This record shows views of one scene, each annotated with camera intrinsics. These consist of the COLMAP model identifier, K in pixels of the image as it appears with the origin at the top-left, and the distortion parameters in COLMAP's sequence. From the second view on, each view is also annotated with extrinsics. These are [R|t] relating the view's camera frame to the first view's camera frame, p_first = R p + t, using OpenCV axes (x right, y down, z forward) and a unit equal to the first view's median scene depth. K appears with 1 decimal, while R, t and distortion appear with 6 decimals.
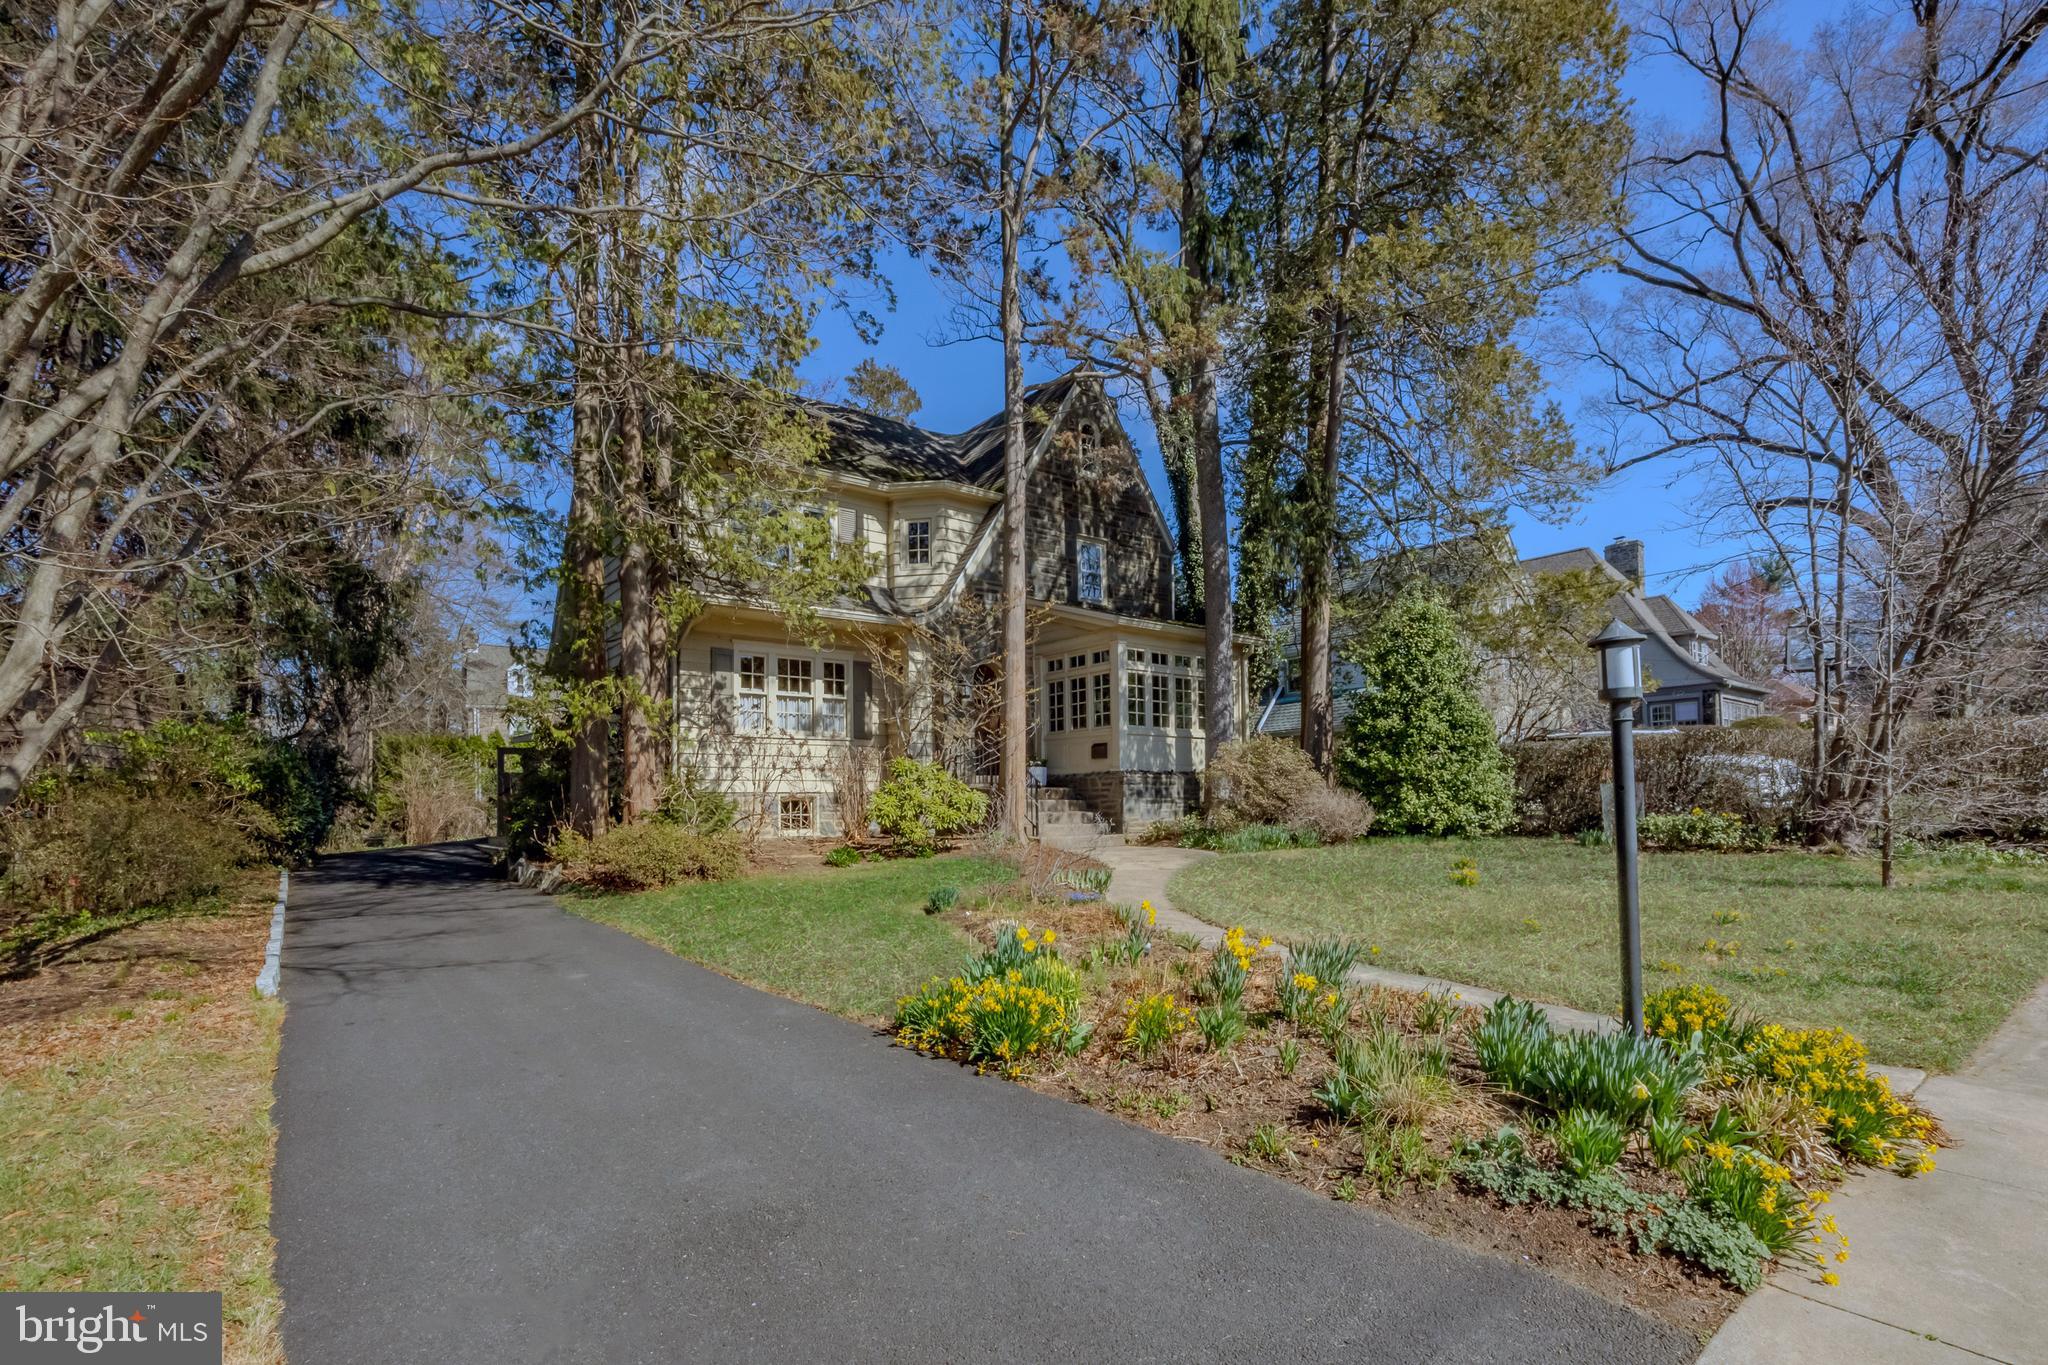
lens RADIAL K [[1019.4, 0, 1055.5], [0, 1019.4, 750.5], [0, 0, 1]] dist [0.000101, -0.000019]
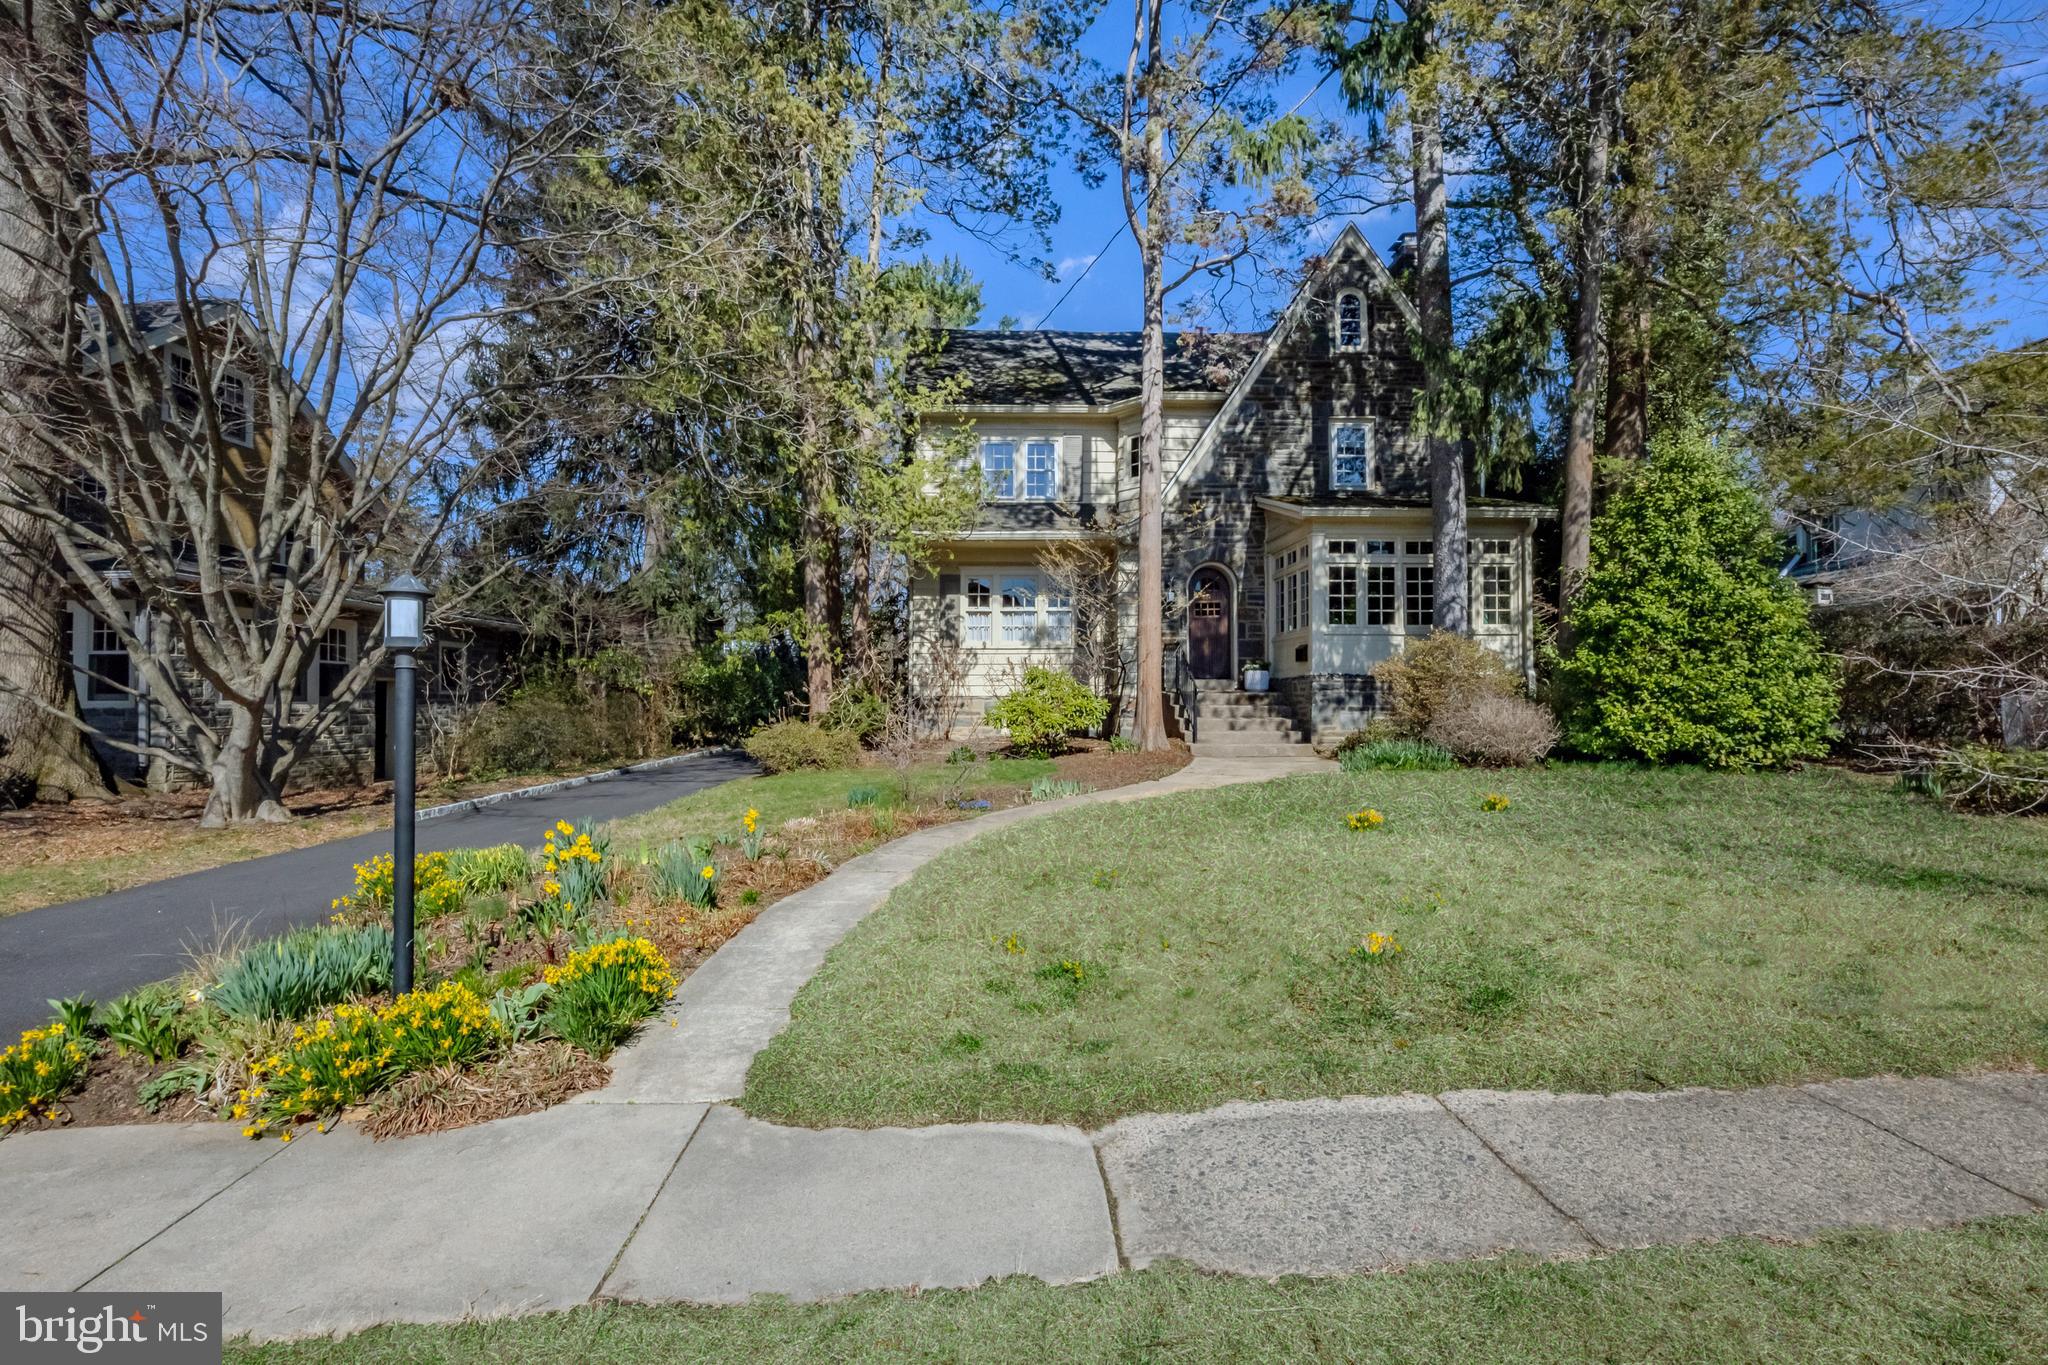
lens RADIAL K [[946.4, 0, 978.2], [0, 946.4, 673.4], [0, 0, 1]] dist [-0.000887, -0.000016]
pose [[0.773369, -0.006085, -0.633927, 0.359280], [0.023636, 0.999535, 0.019241, -0.004963], [0.633516, -0.029863, 0.773153, 0.141983]]
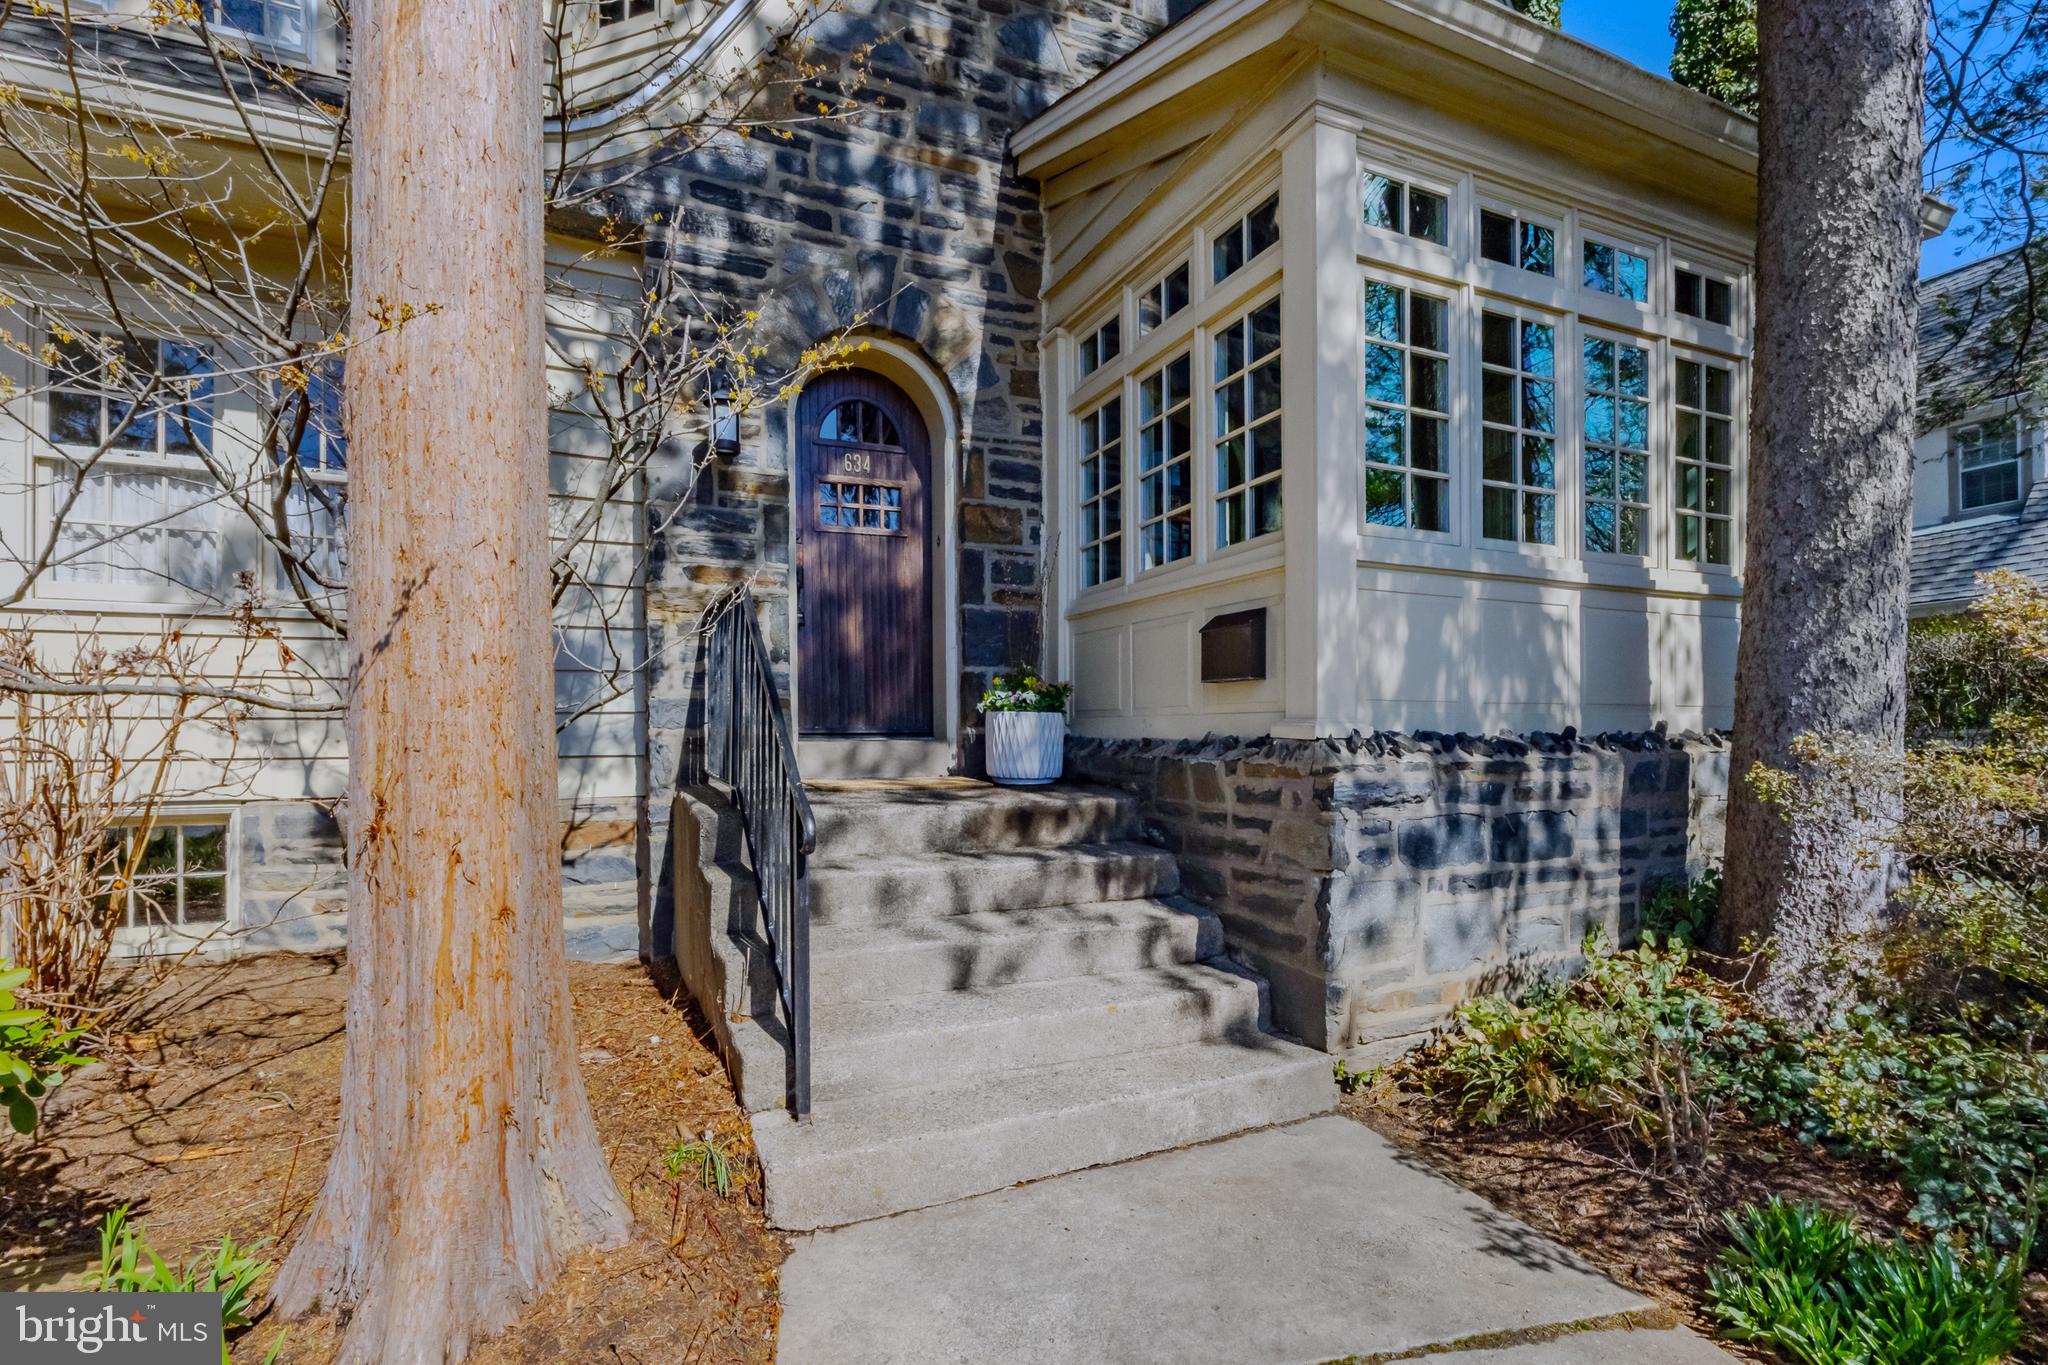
lens RADIAL K [[1019.4, 0, 1055.5], [0, 1019.4, 750.5], [0, 0, 1]] dist [0.000101, -0.000019]
pose [[0.965673, 0.010283, -0.259558, 0.063921], [0.006475, 0.997953, 0.063629, 0.009045], [0.259681, -0.063126, 0.963629, 0.760428]]
